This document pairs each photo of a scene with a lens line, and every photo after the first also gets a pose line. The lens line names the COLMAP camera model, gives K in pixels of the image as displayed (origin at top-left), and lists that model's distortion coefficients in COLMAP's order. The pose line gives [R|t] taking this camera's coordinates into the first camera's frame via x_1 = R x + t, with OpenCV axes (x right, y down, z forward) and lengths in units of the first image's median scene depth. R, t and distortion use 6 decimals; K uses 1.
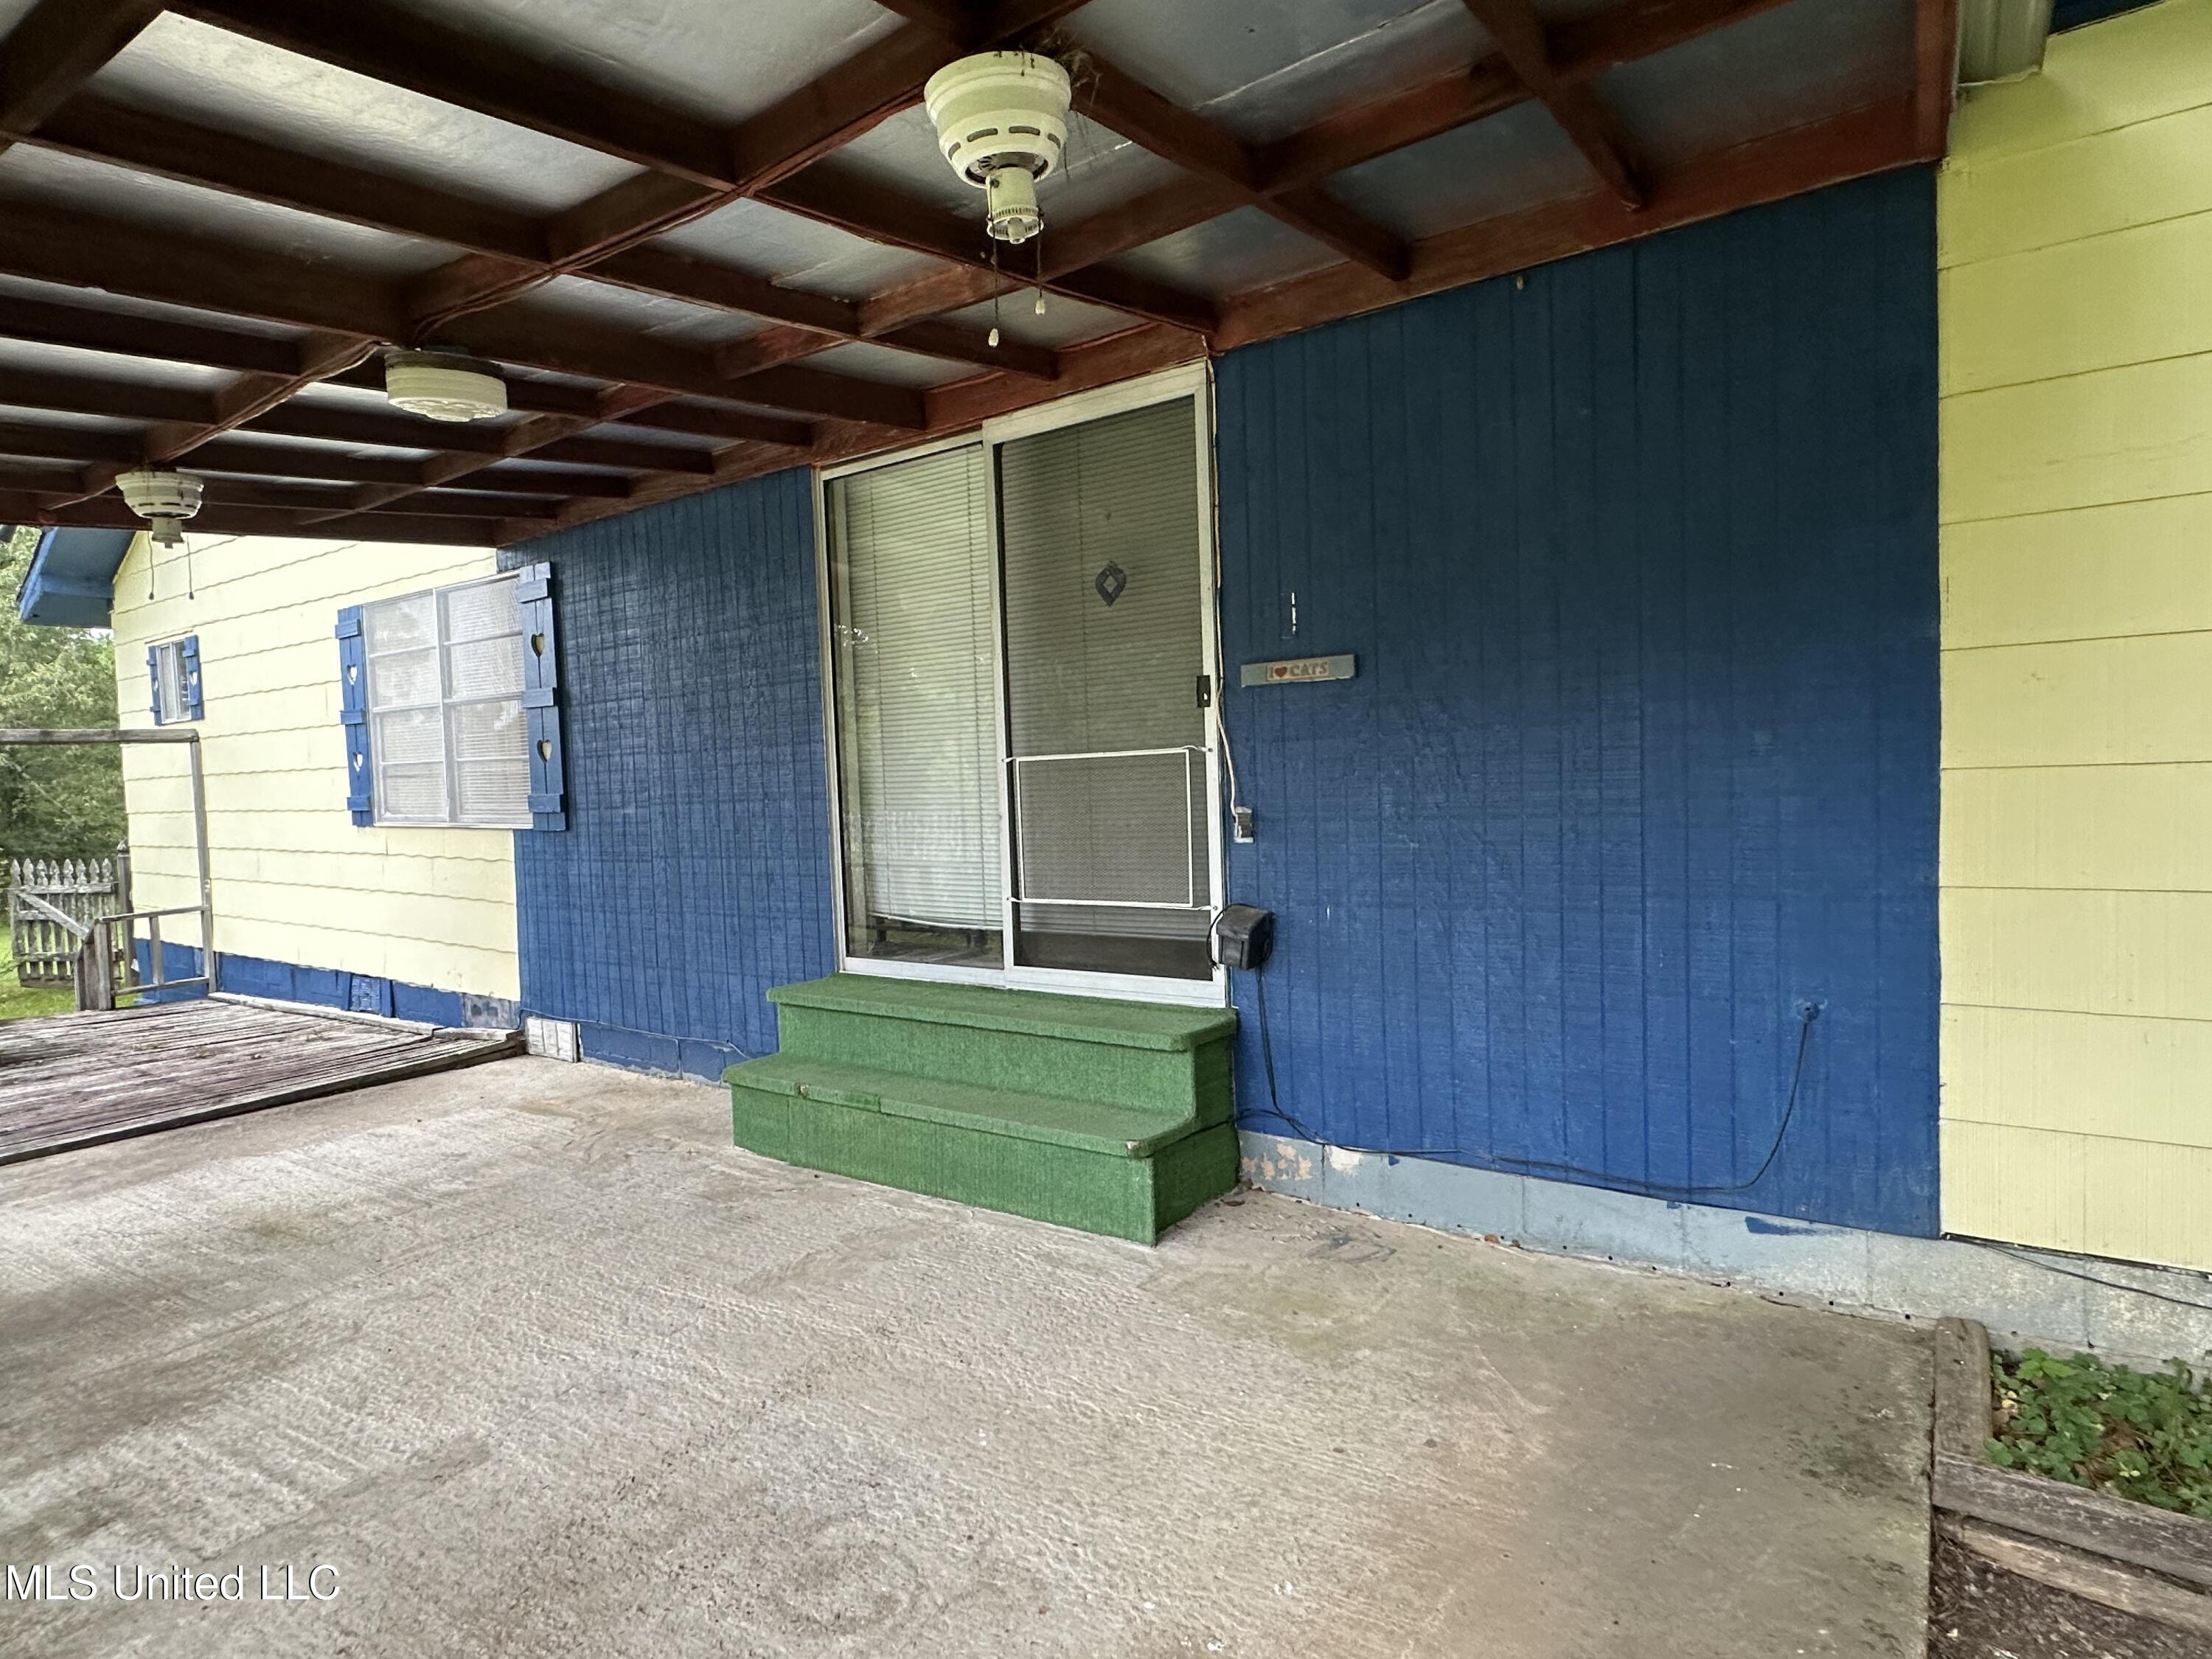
lens RADIAL K [[1189.3, 0, 1118.1], [0, 1189.3, 834.2], [0, 0, 1]] dist [-0.004300, 0.002765]
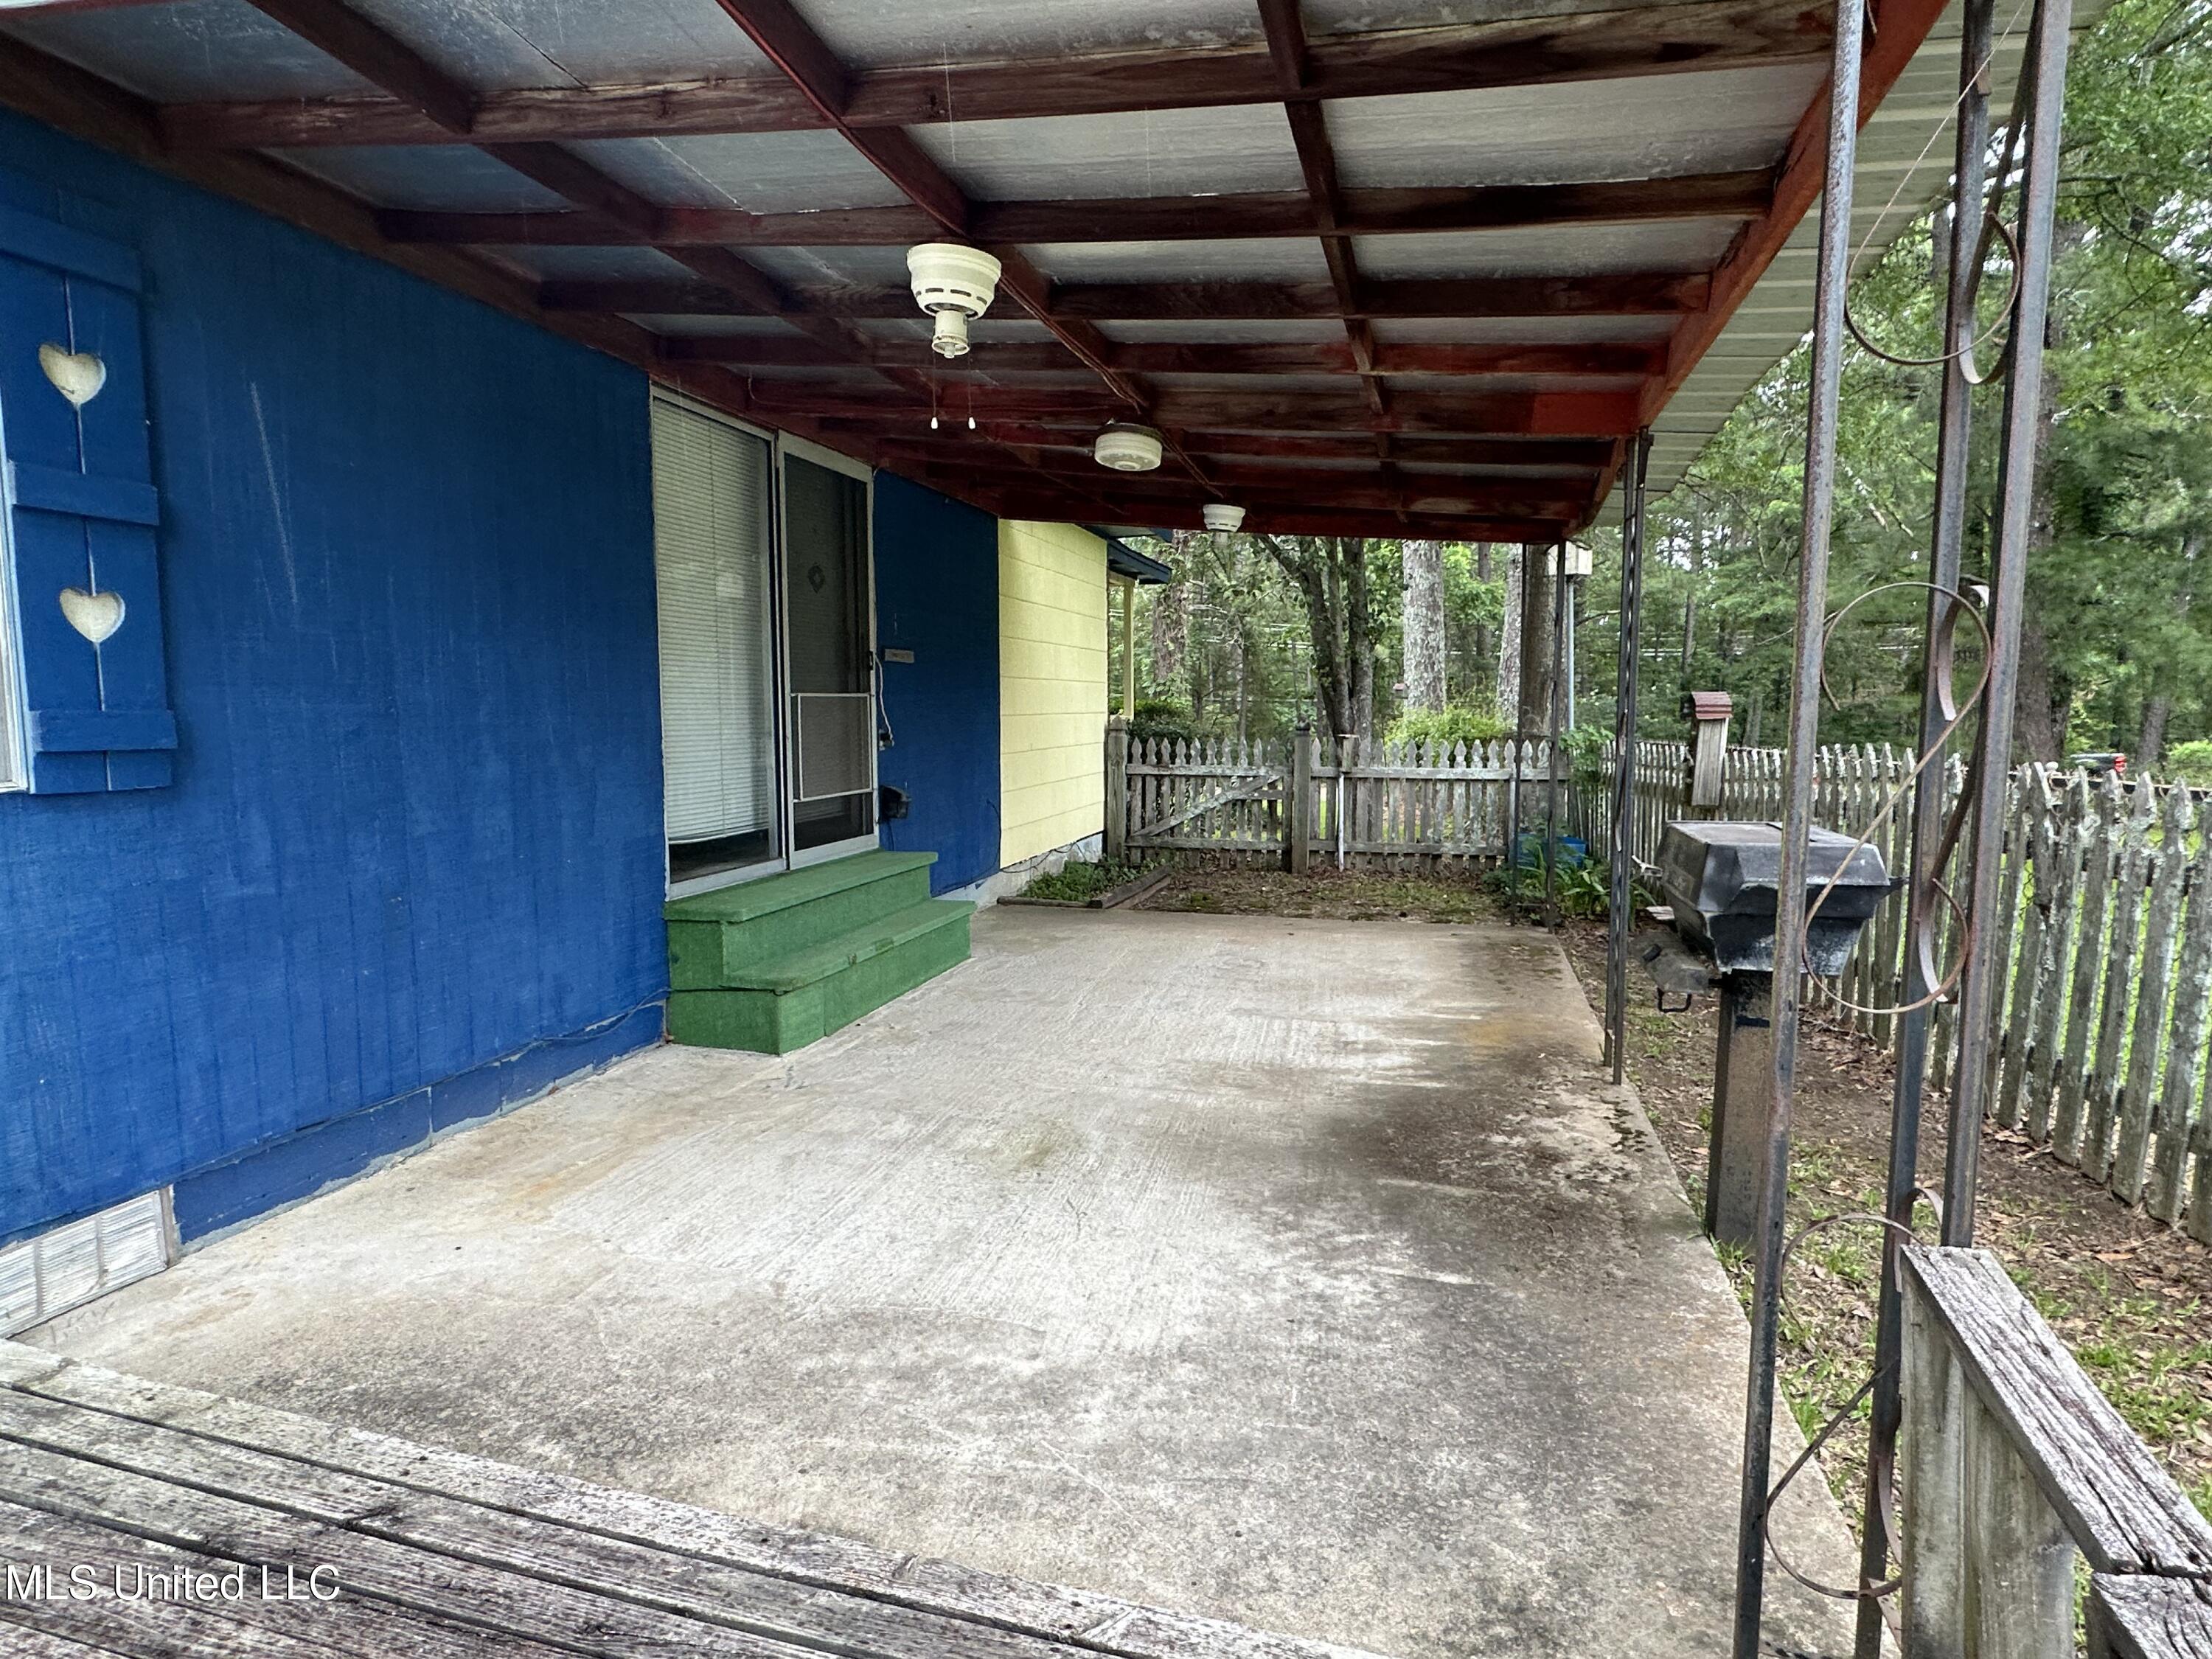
lens RADIAL K [[1189.3, 0, 1103.7], [0, 1189.3, 827.1], [0, 0, 1]] dist [-0.004300, 0.002765]
pose [[-0.323262, -0.060464, 0.944376, -0.865746], [0.058202, 0.994797, 0.083615, -0.003924], [-0.944518, 0.081994, -0.318060, 0.657324]]
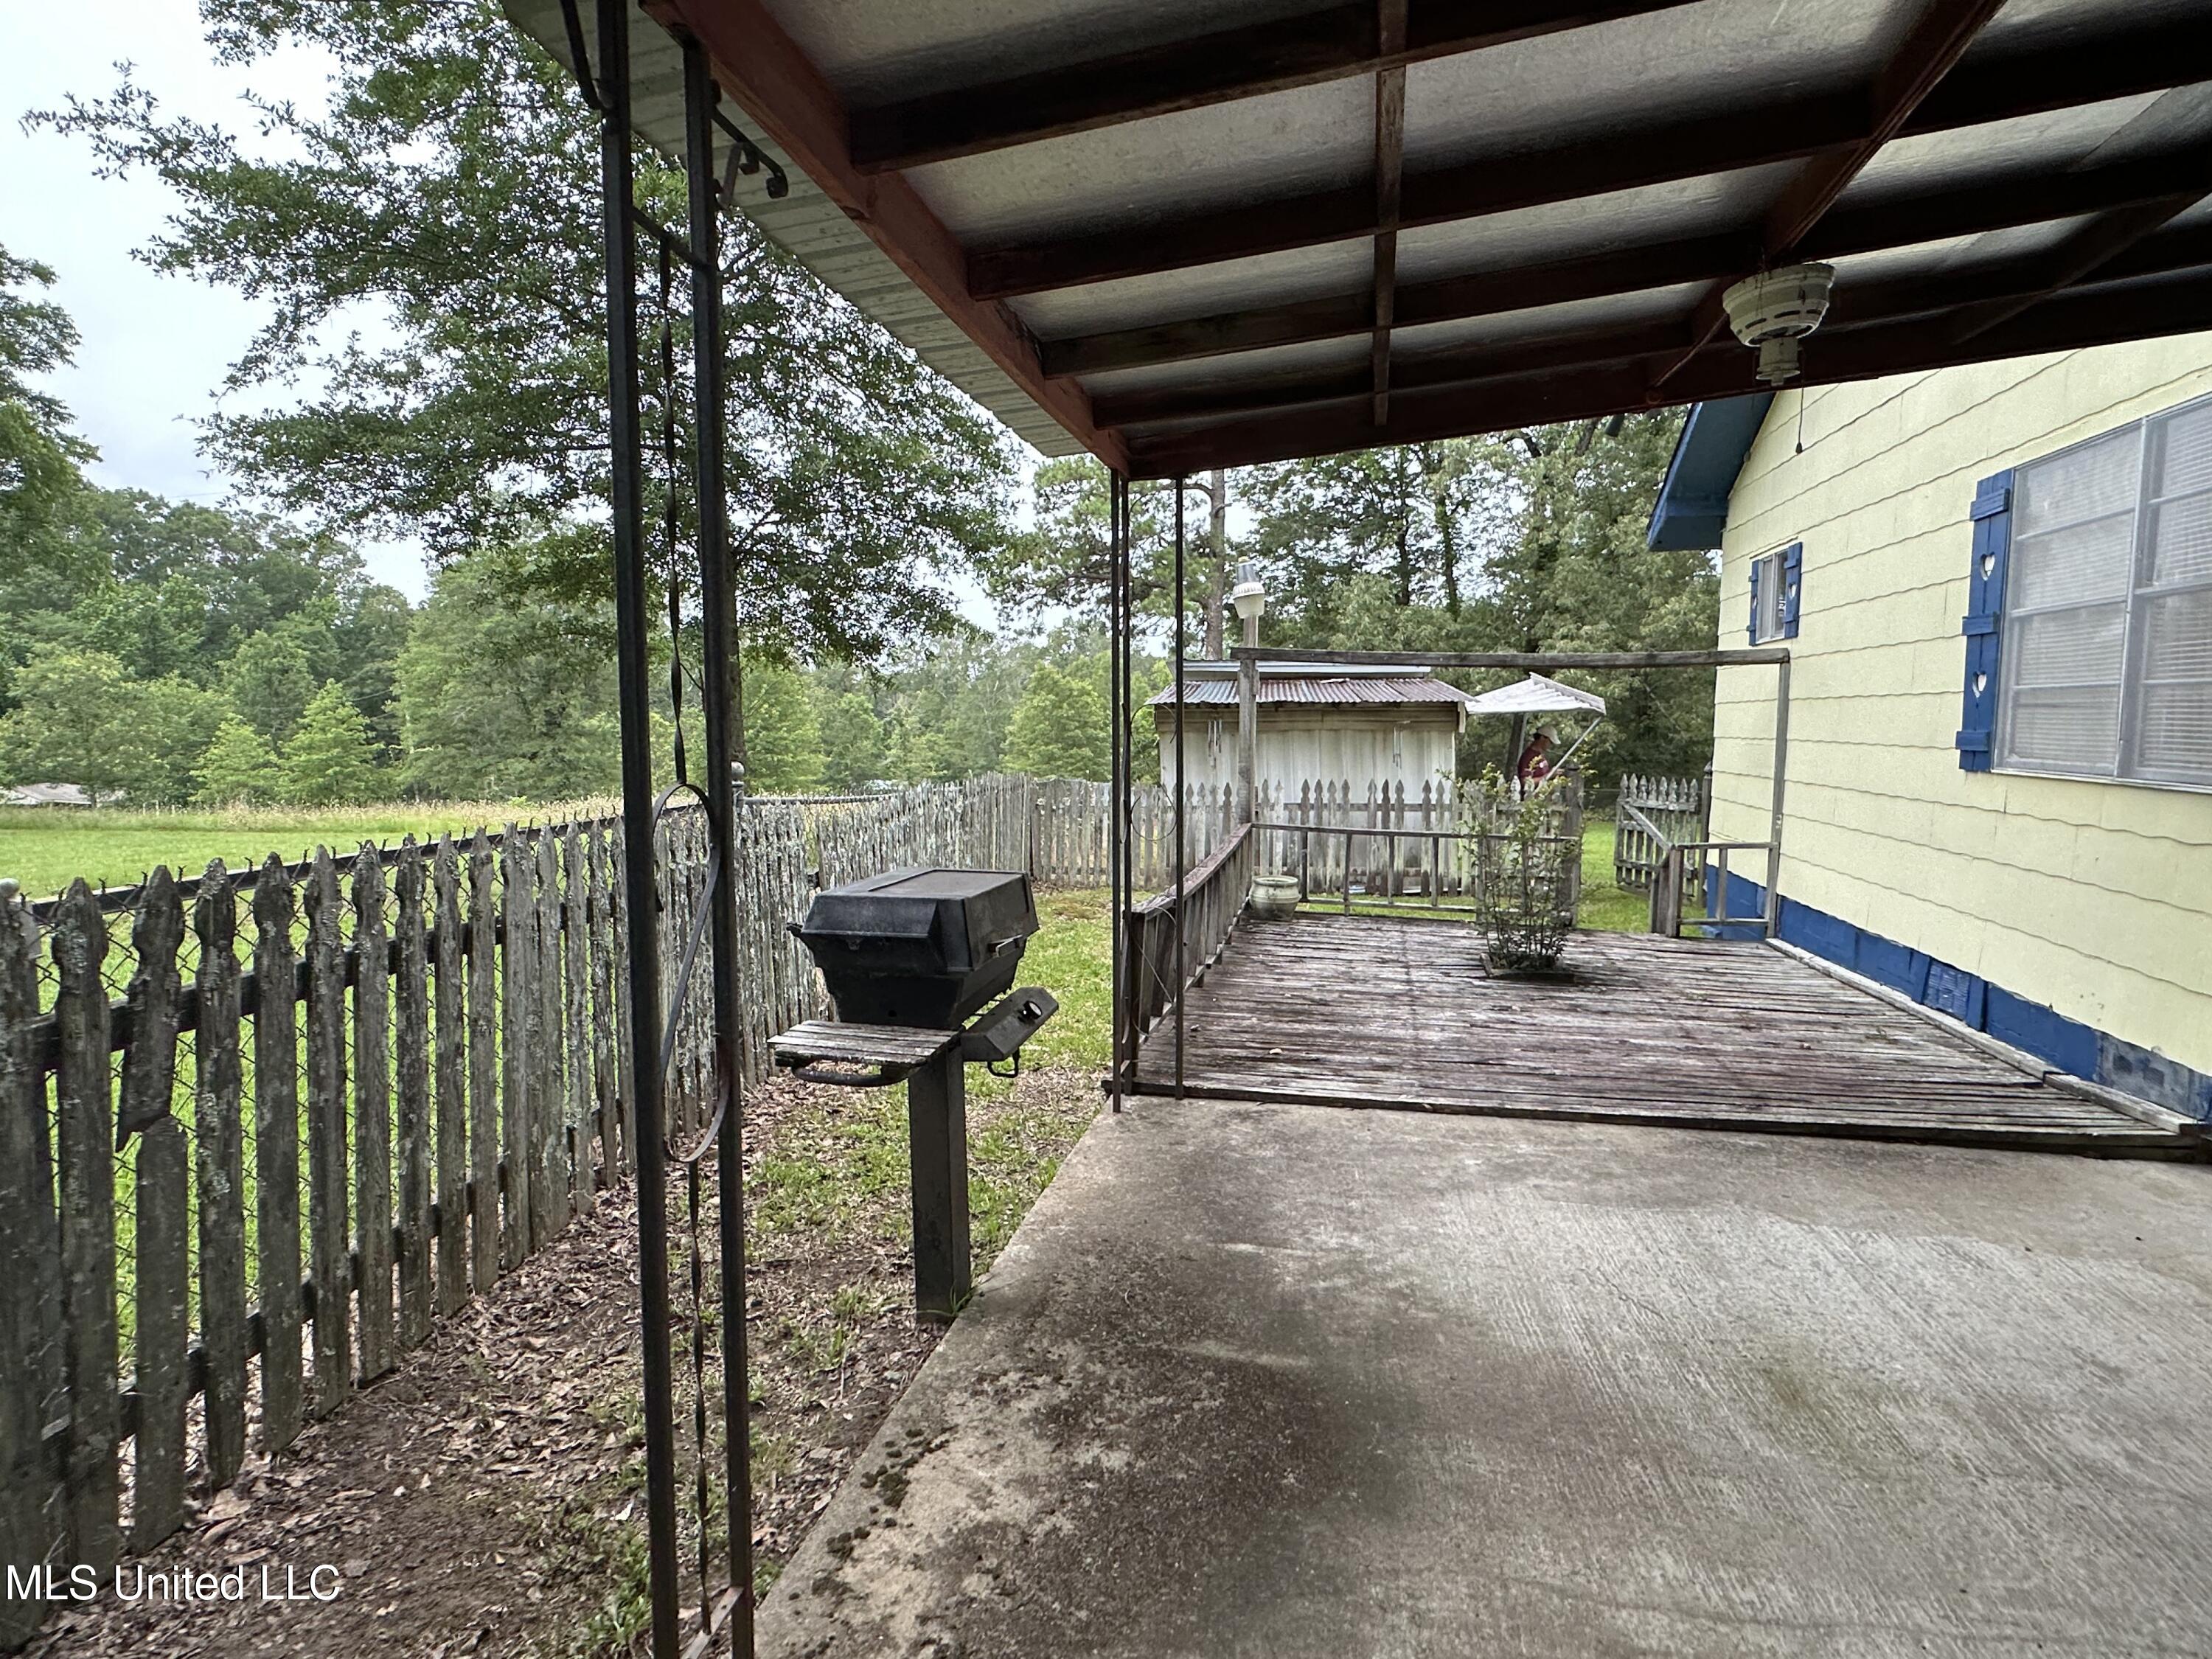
lens RADIAL K [[1189.3, 0, 1095.7], [0, 1189.3, 847.2], [0, 0, 1]] dist [-0.004300, 0.002765]
pose [[0.378300, 0.124966, -0.917209, -0.152416], [-0.054574, 0.992133, 0.112665, -0.013573], [0.924073, 0.007434, 0.382144, 0.201401]]
